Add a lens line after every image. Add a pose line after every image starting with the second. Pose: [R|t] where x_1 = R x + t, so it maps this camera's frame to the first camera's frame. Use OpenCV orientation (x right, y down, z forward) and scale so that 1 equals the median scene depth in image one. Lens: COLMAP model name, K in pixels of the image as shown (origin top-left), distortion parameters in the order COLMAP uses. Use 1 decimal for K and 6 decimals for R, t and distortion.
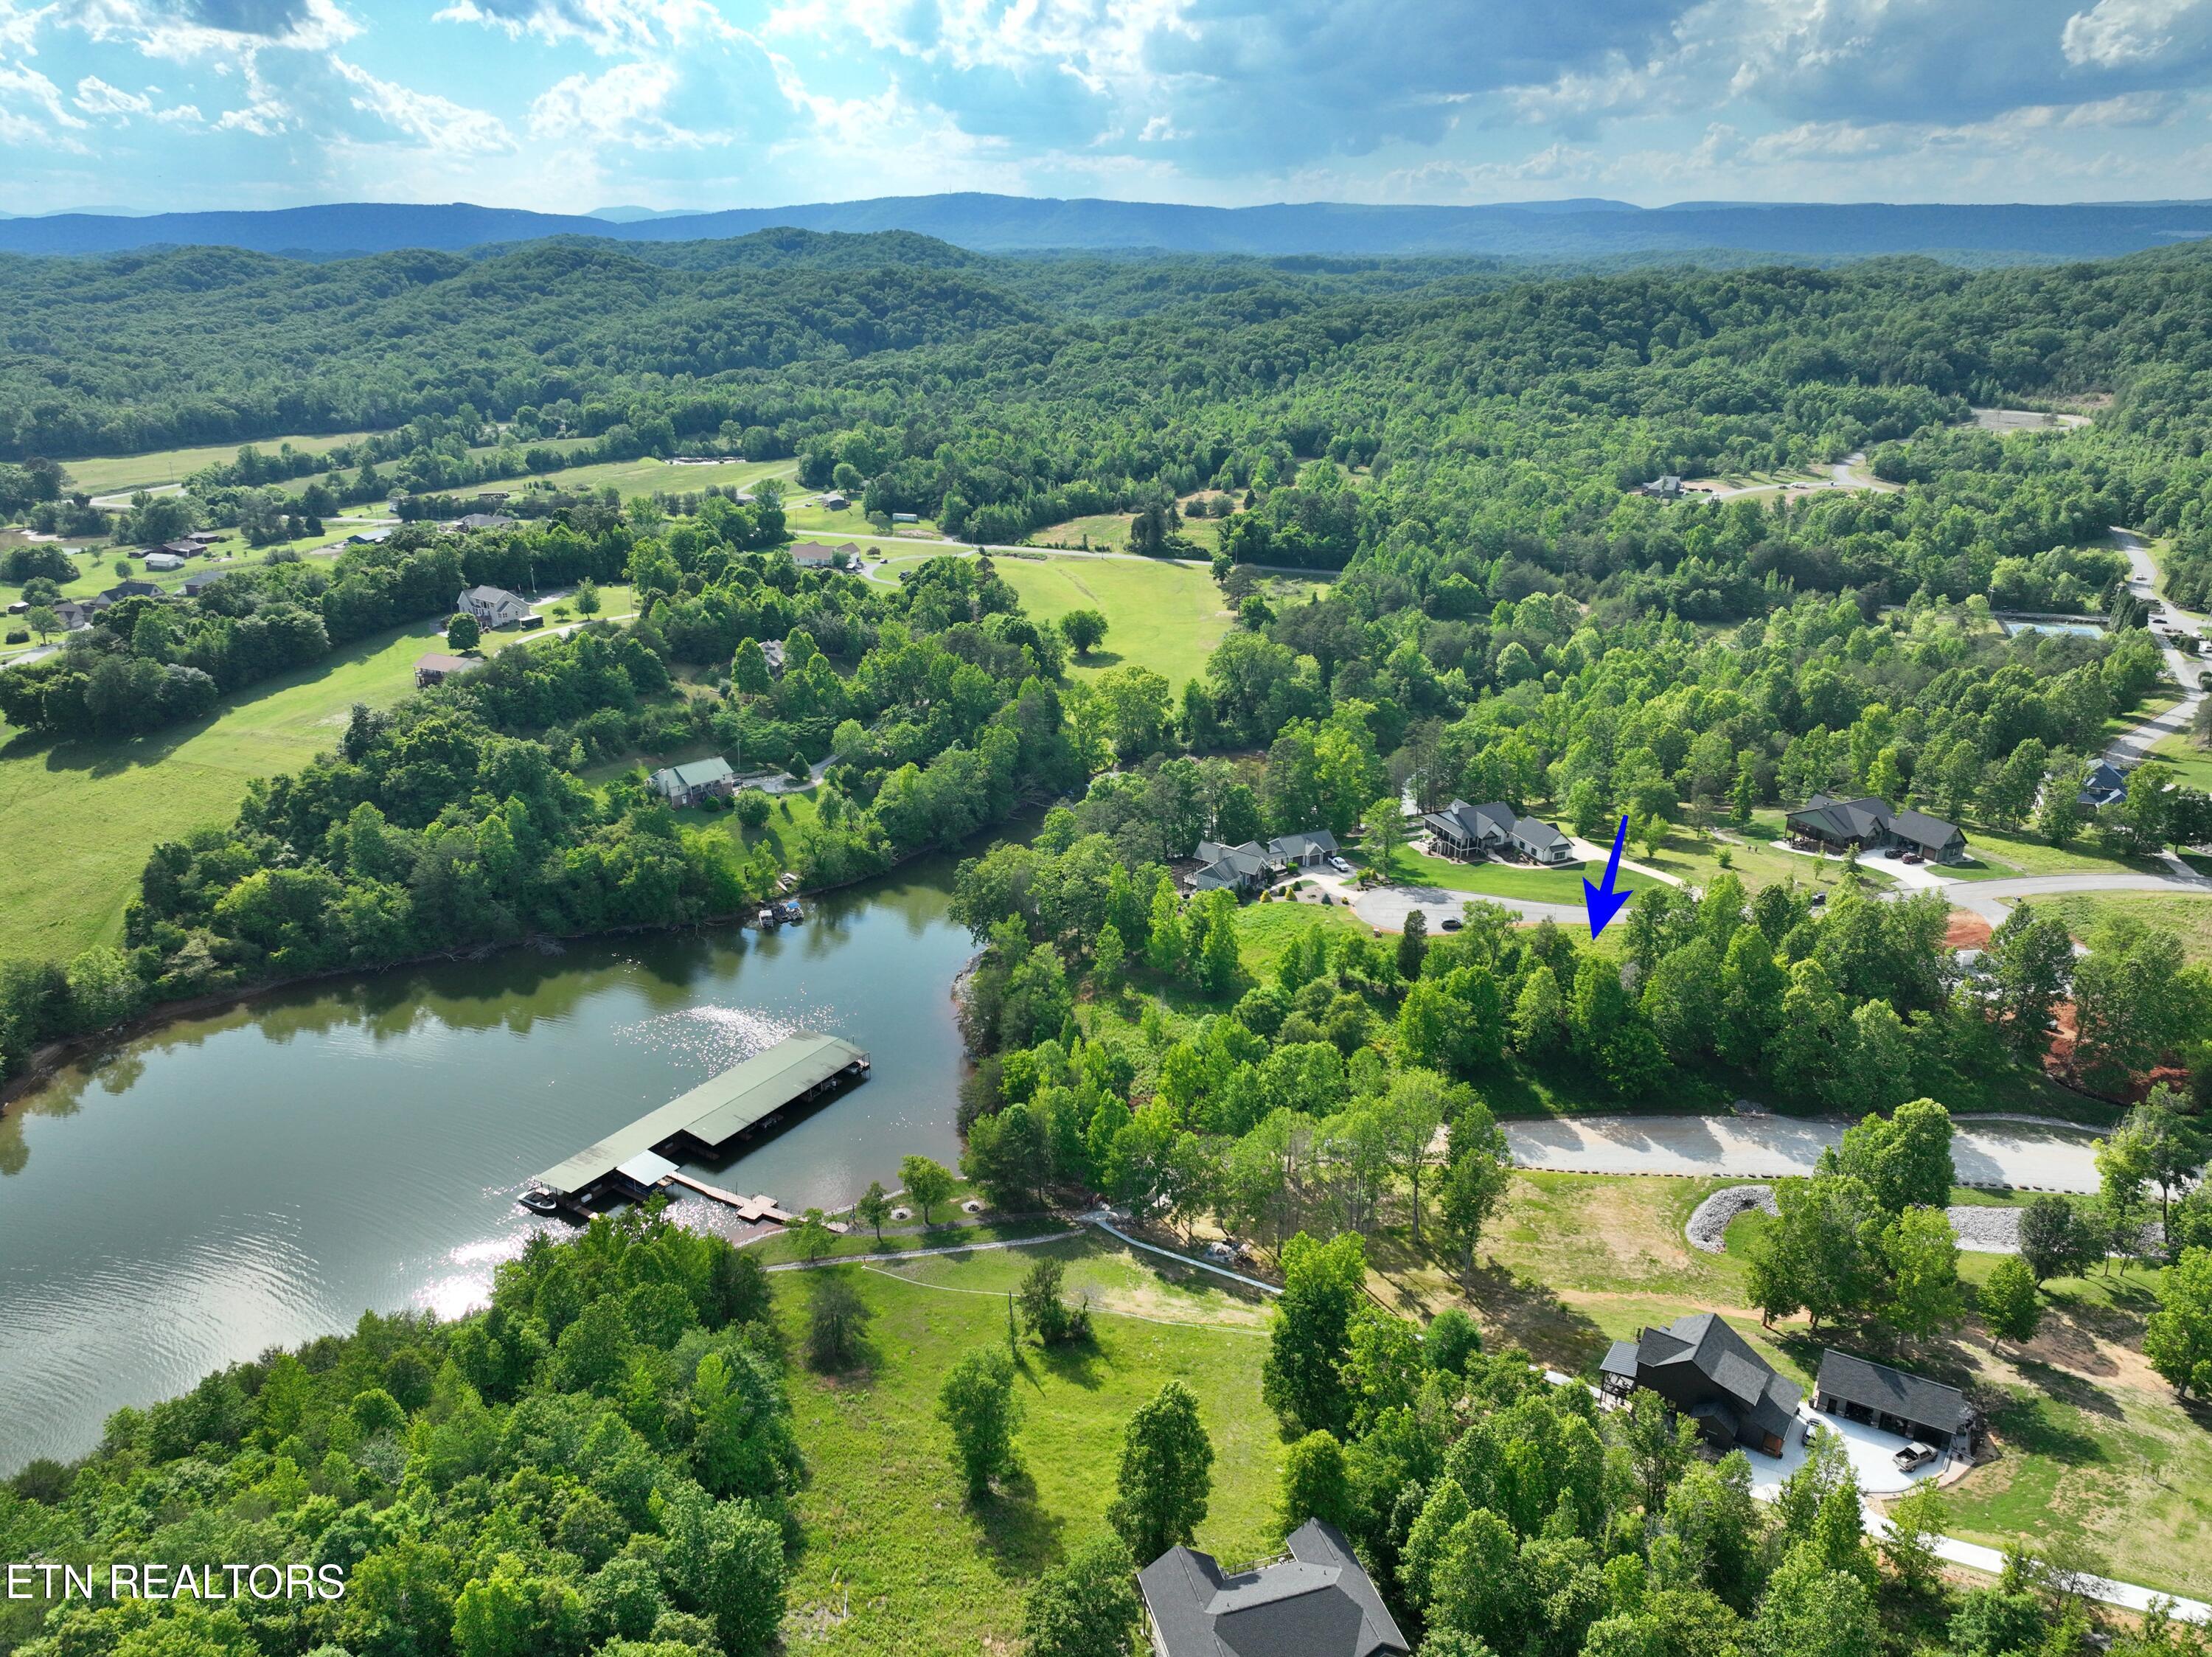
lens RADIAL K [[1559.9, 0, 1122.1], [0, 1559.9, 834.1], [0, 0, 1]] dist [0.002029, 0.018306]
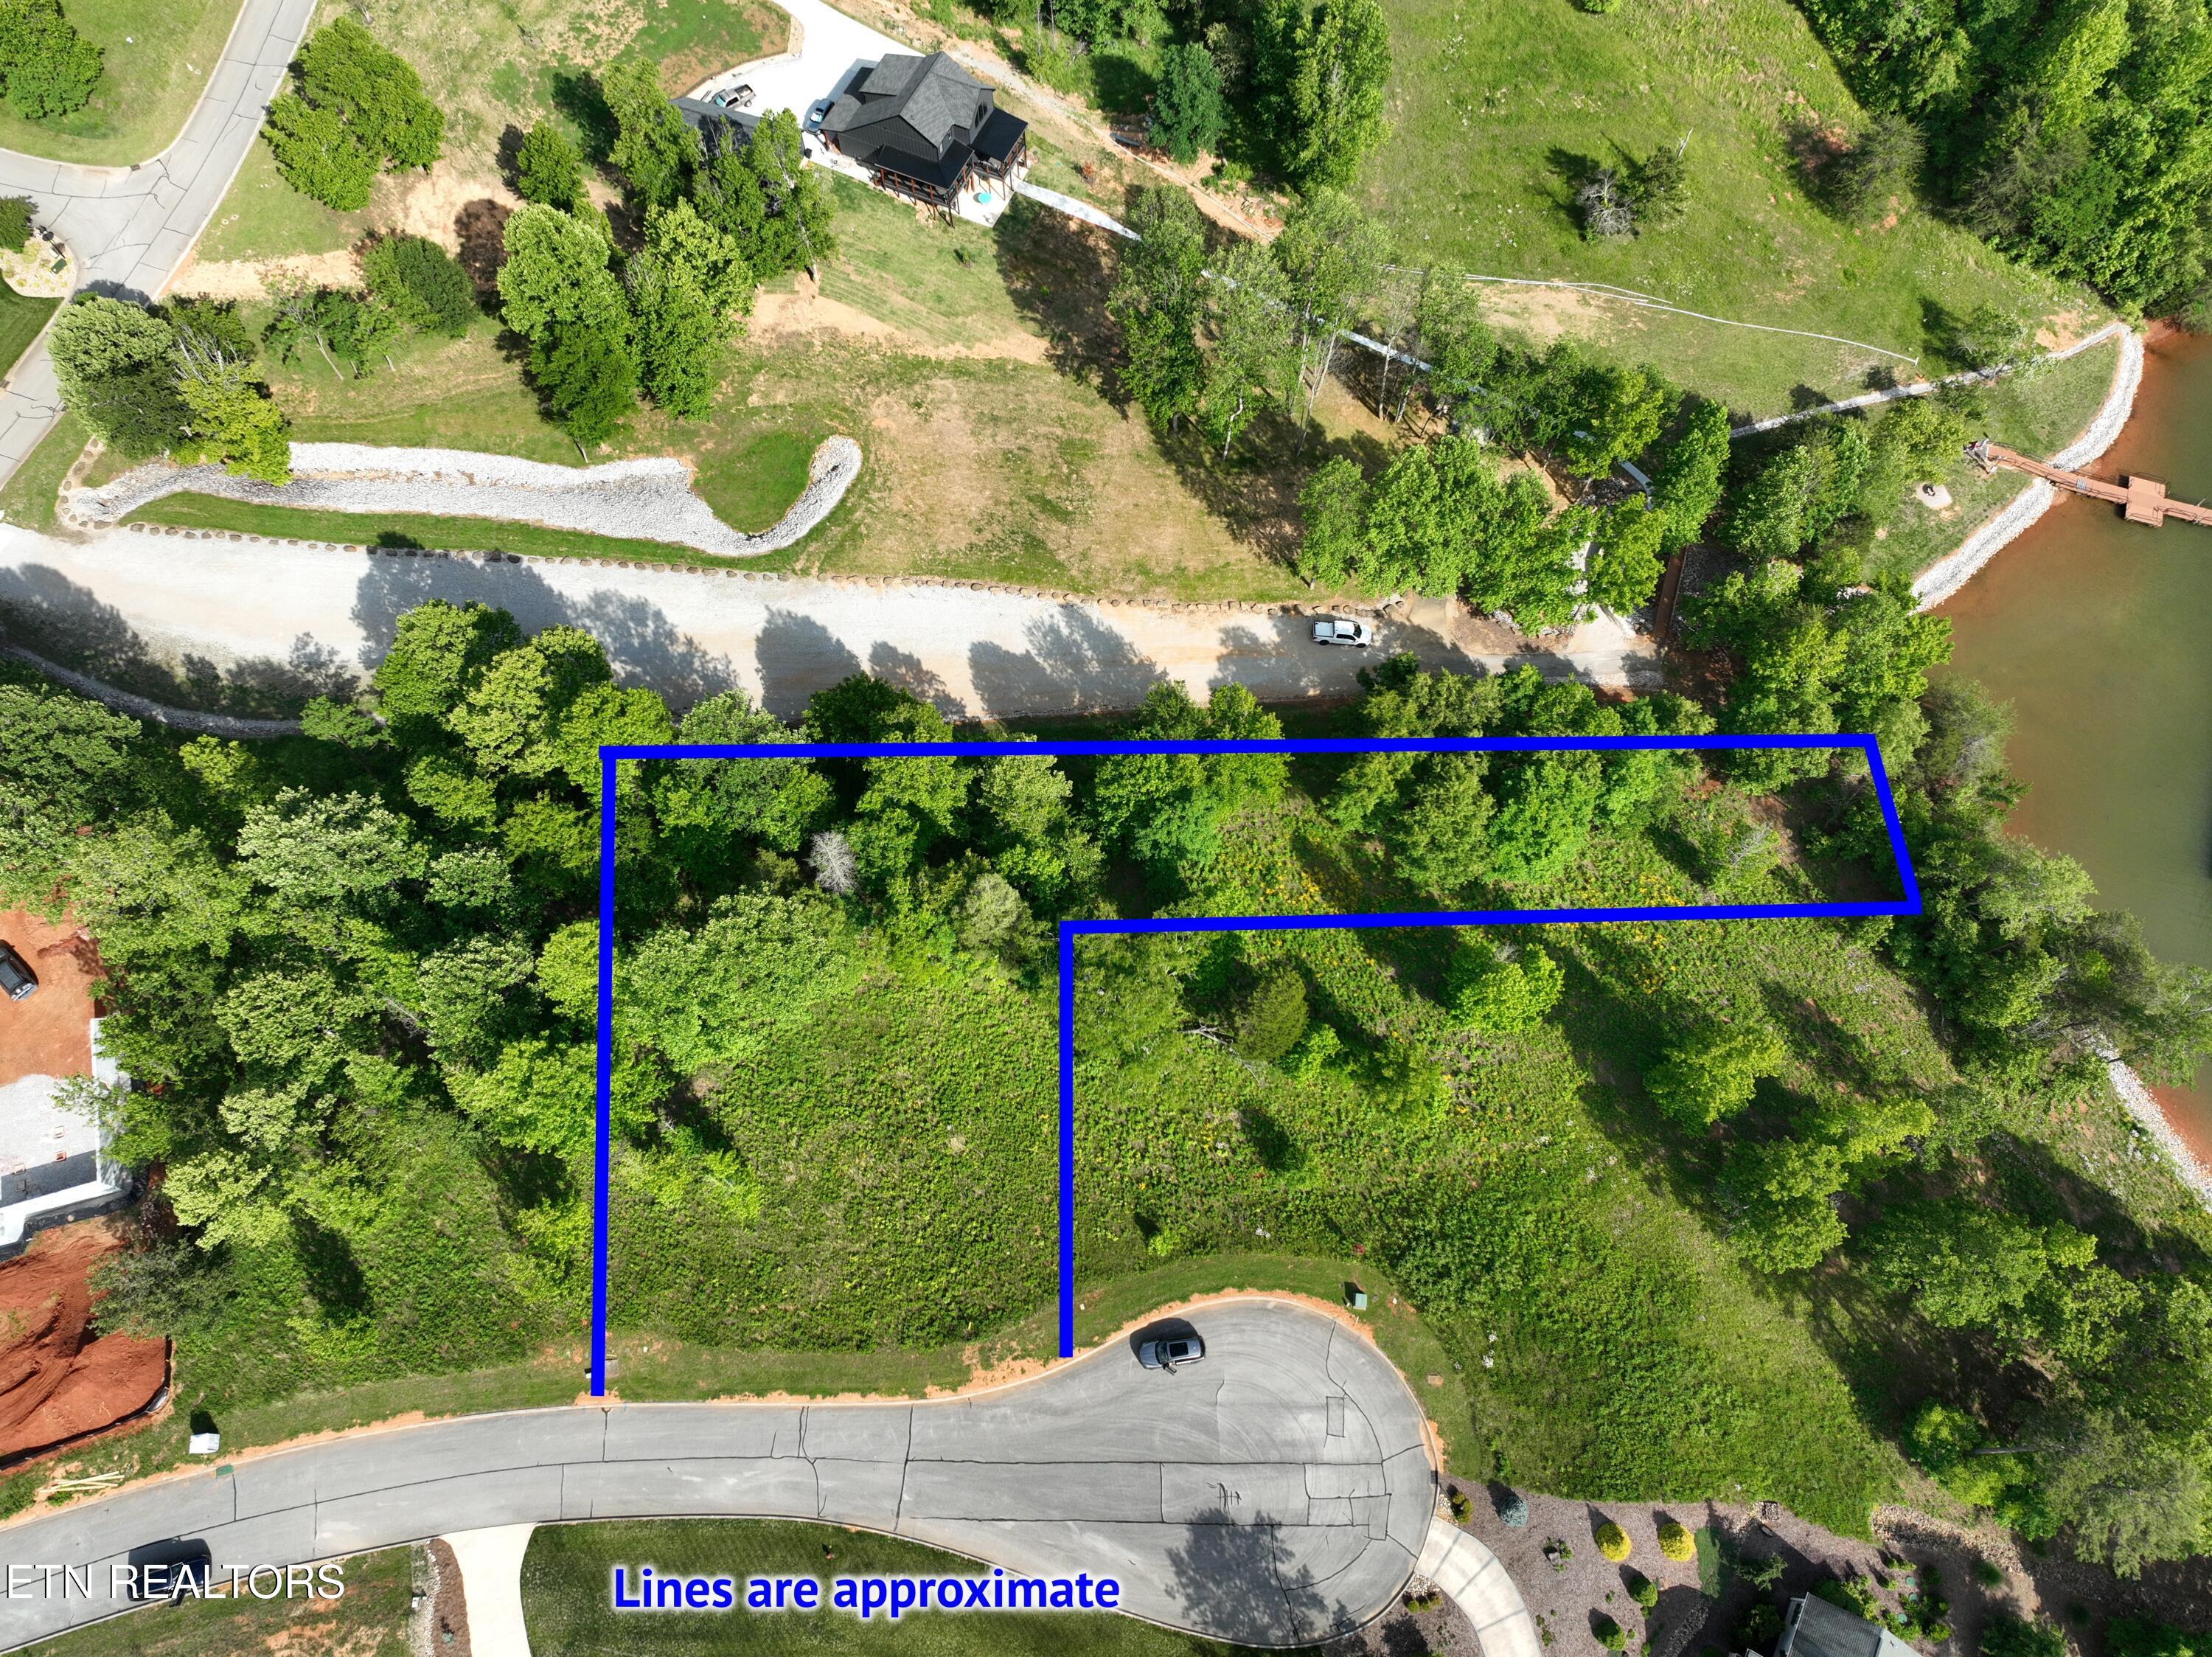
lens RADIAL K [[1559.9, 0, 1107.6], [0, 1559.9, 821.3], [0, 0, 1]] dist [0.002029, 0.018306]
pose [[-0.985276, 0.155731, -0.070569, 0.173783], [-0.062274, 0.057523, 0.996400, -0.248187], [0.159230, 0.986123, -0.046978, 0.649812]]
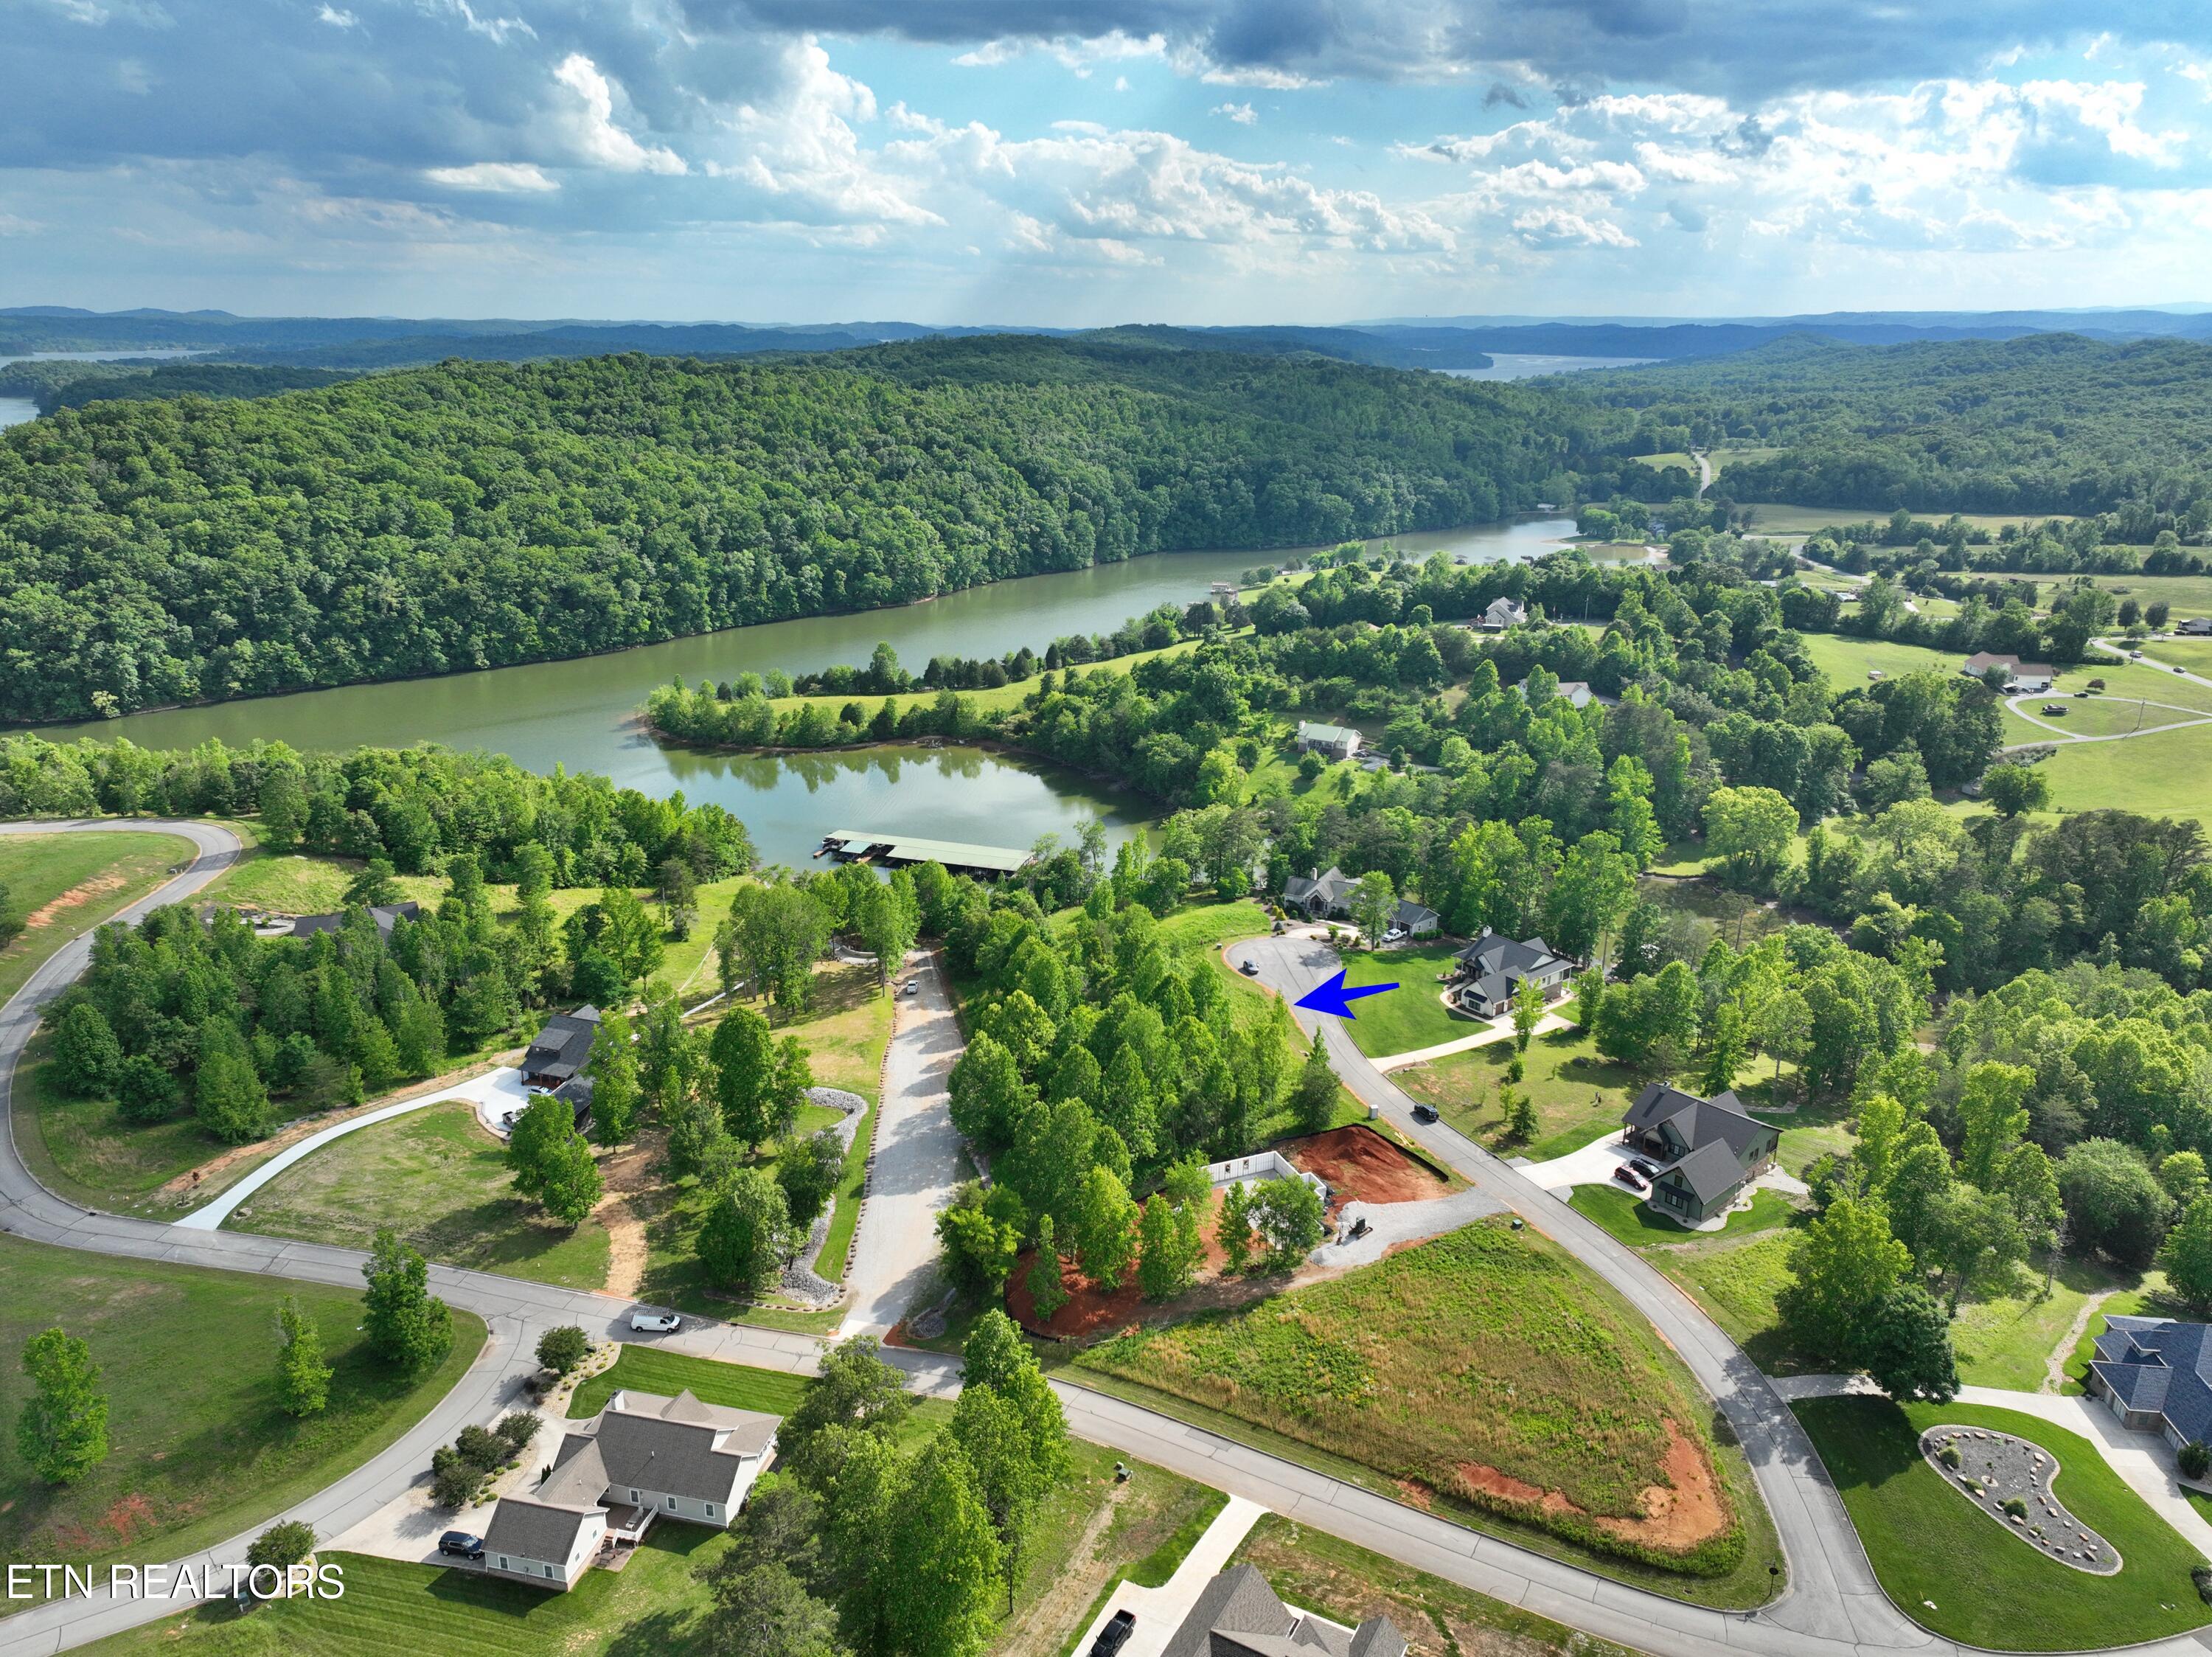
lens RADIAL K [[1559.9, 0, 1108.8], [0, 1559.9, 828.7], [0, 0, 1]] dist [0.002029, 0.018306]
pose [[0.269693, 0.297448, -0.915855, 0.816727], [-0.347089, 0.917192, 0.195674, -0.145470], [0.898217, 0.265111, 0.350602, 0.386307]]
